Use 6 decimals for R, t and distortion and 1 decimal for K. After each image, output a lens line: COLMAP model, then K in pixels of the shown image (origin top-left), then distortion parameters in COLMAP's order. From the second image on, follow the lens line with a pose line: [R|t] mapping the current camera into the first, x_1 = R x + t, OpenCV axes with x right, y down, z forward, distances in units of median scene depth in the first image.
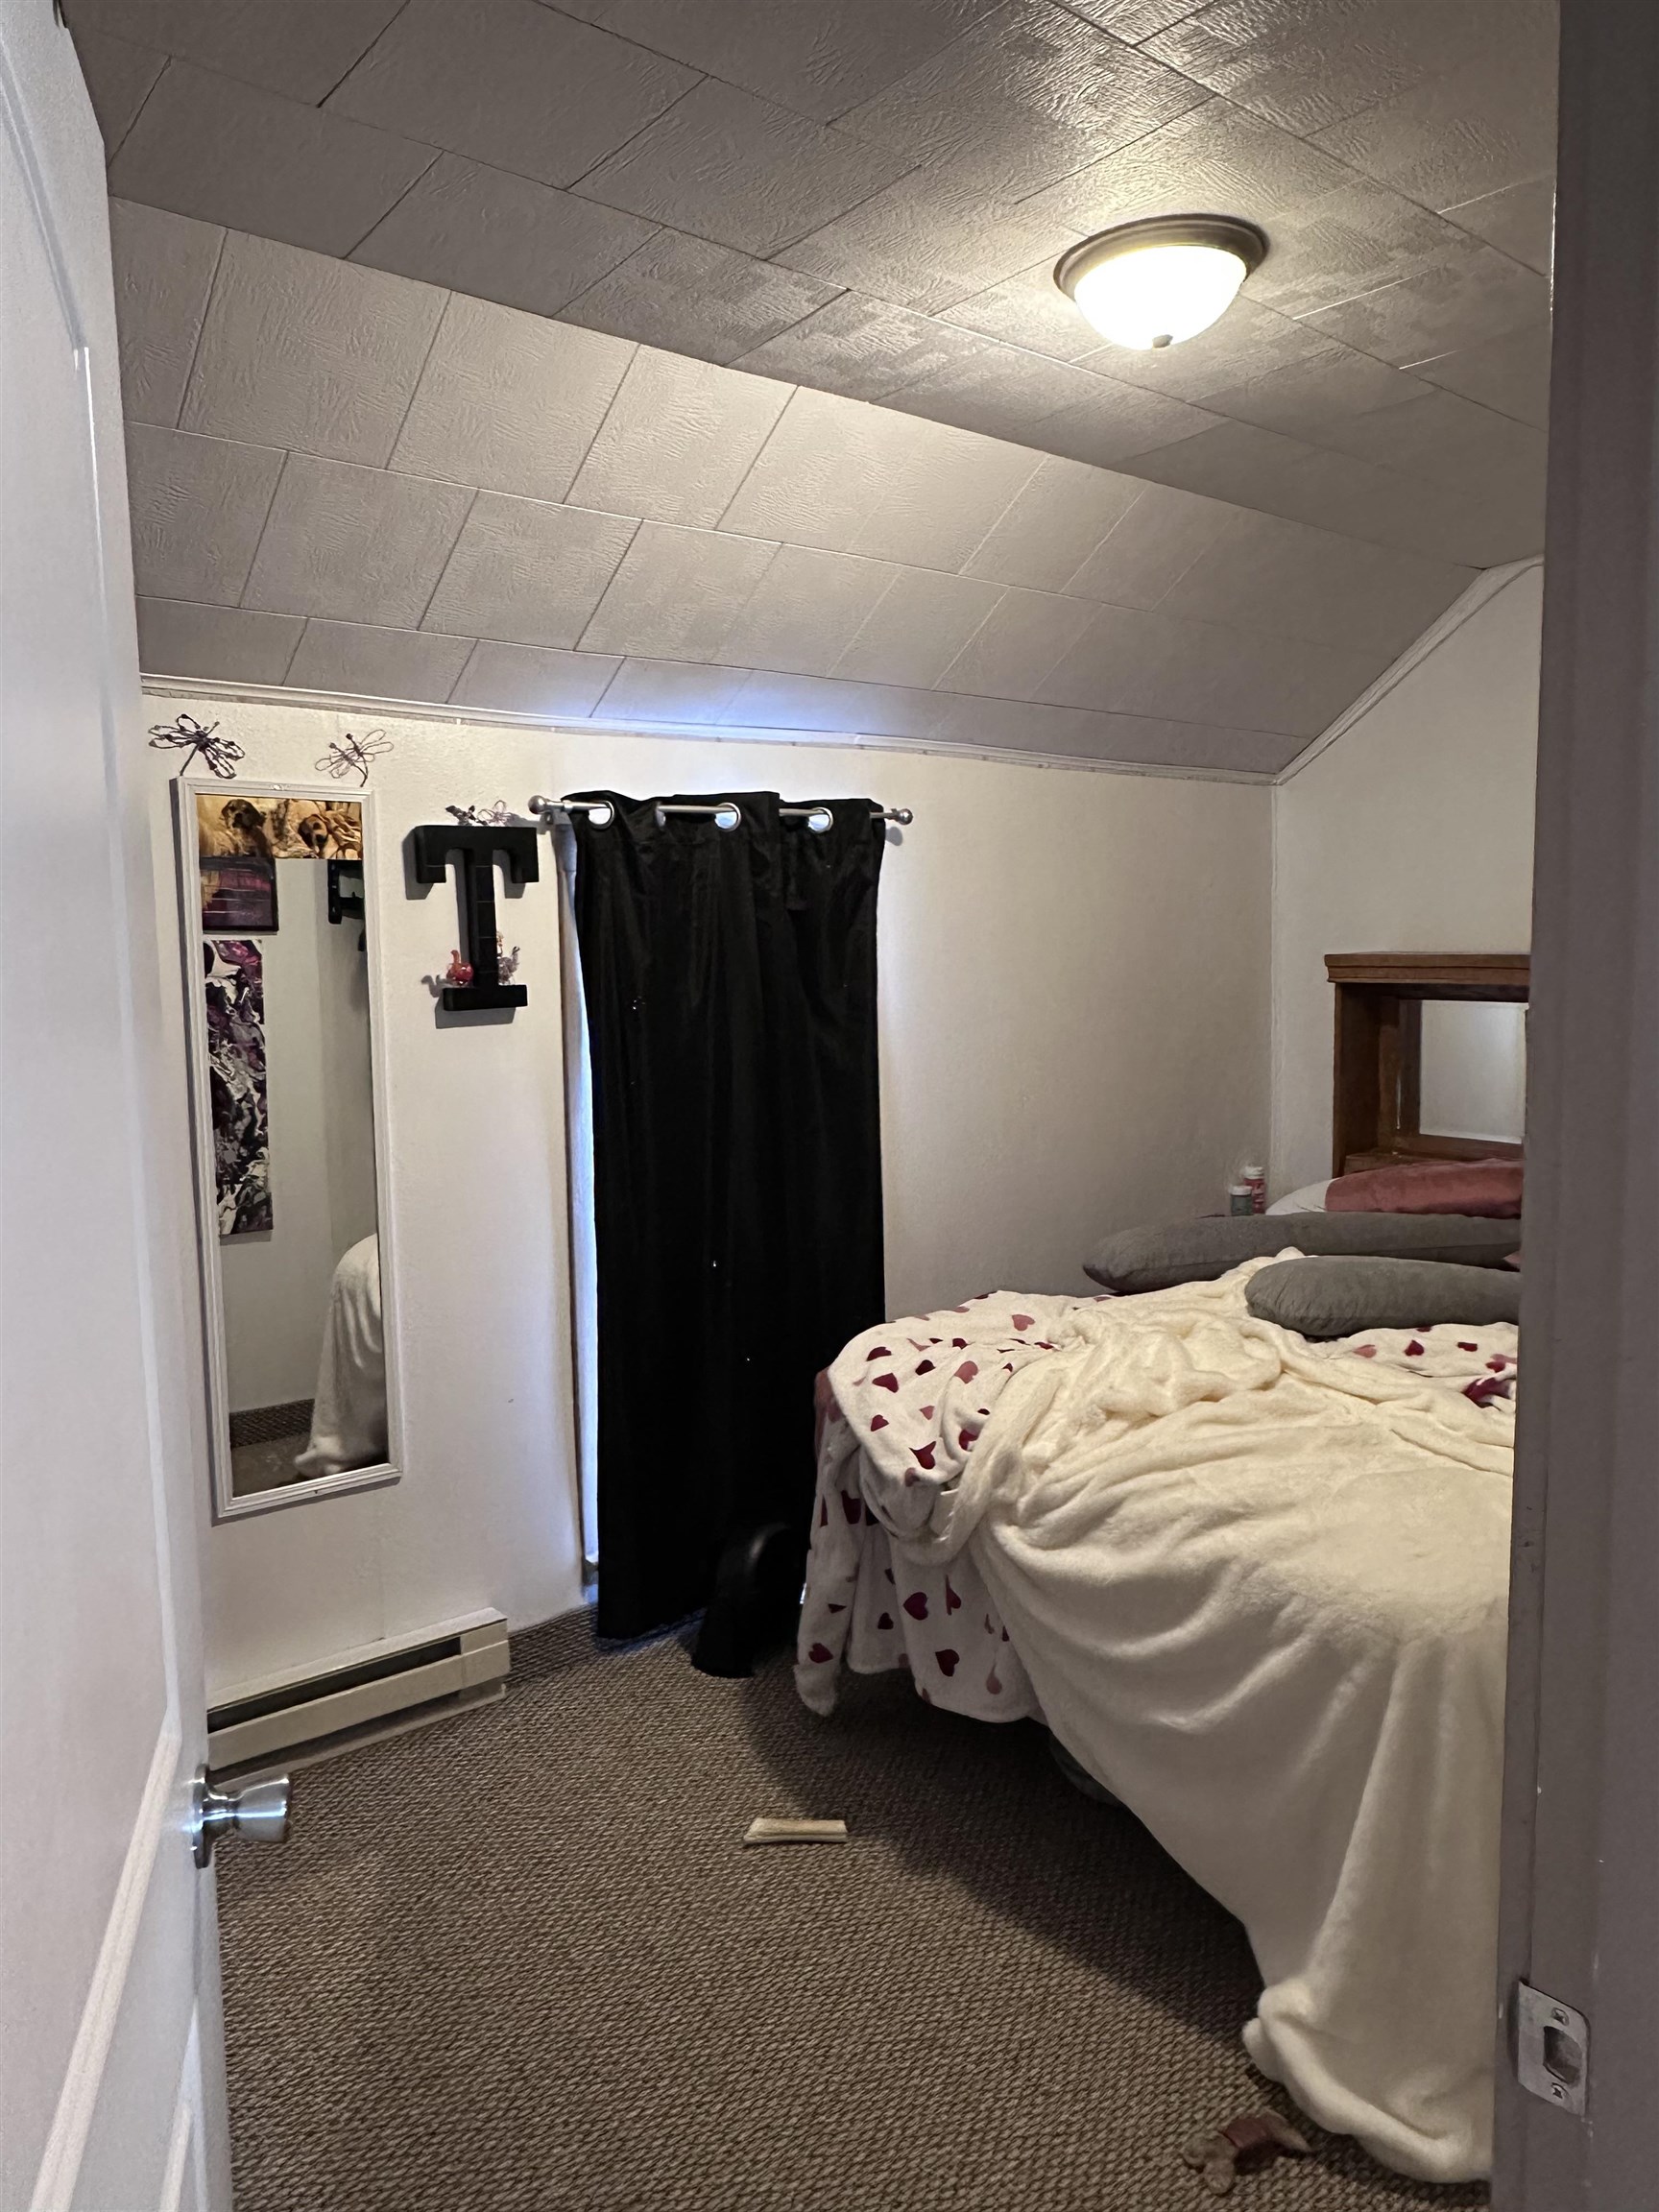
lens RADIAL K [[1503.6, 0, 822.5], [0, 1503.6, 1096.0], [0, 0, 1]] dist [-0.009918, 0.004977]
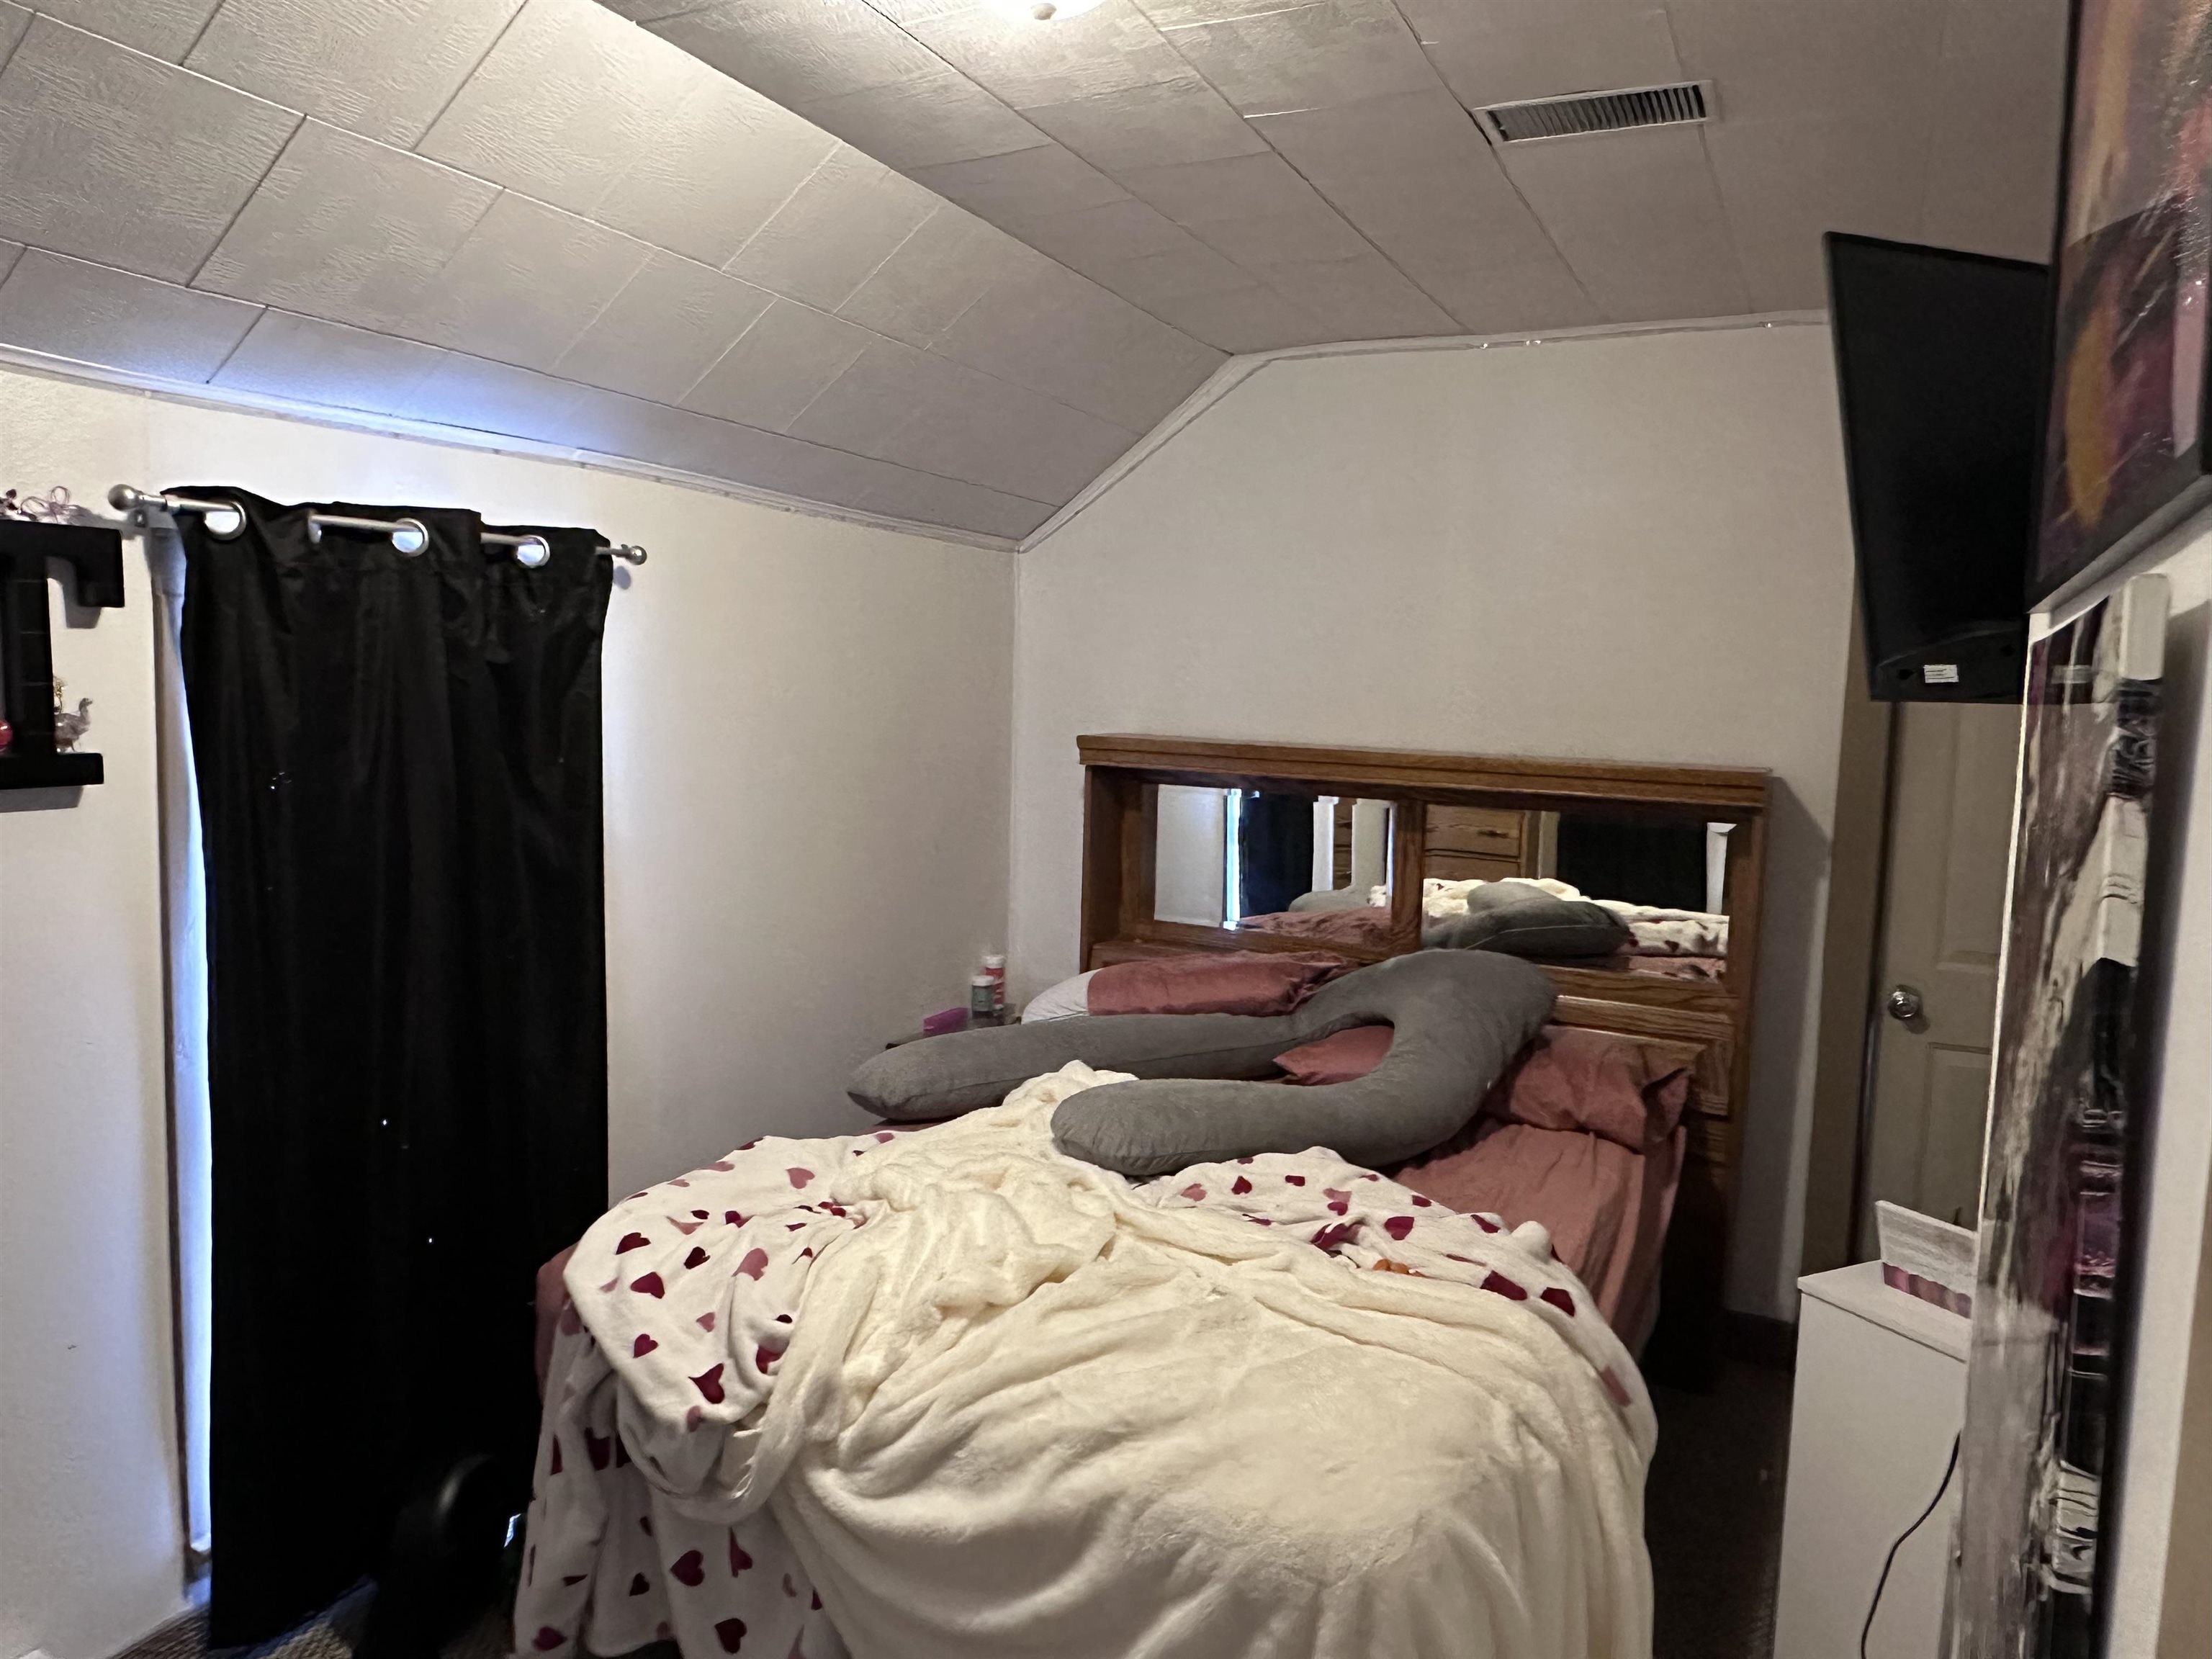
lens RADIAL K [[1503.6, 0, 1102.4], [0, 1503.6, 848.8], [0, 0, 1]] dist [-0.009918, 0.004977]
pose [[0.915269, 0.008297, 0.402758, -0.052355], [-0.010284, 0.999943, 0.002771, -0.037093], [-0.402712, -0.006678, 0.915303, 0.175347]]
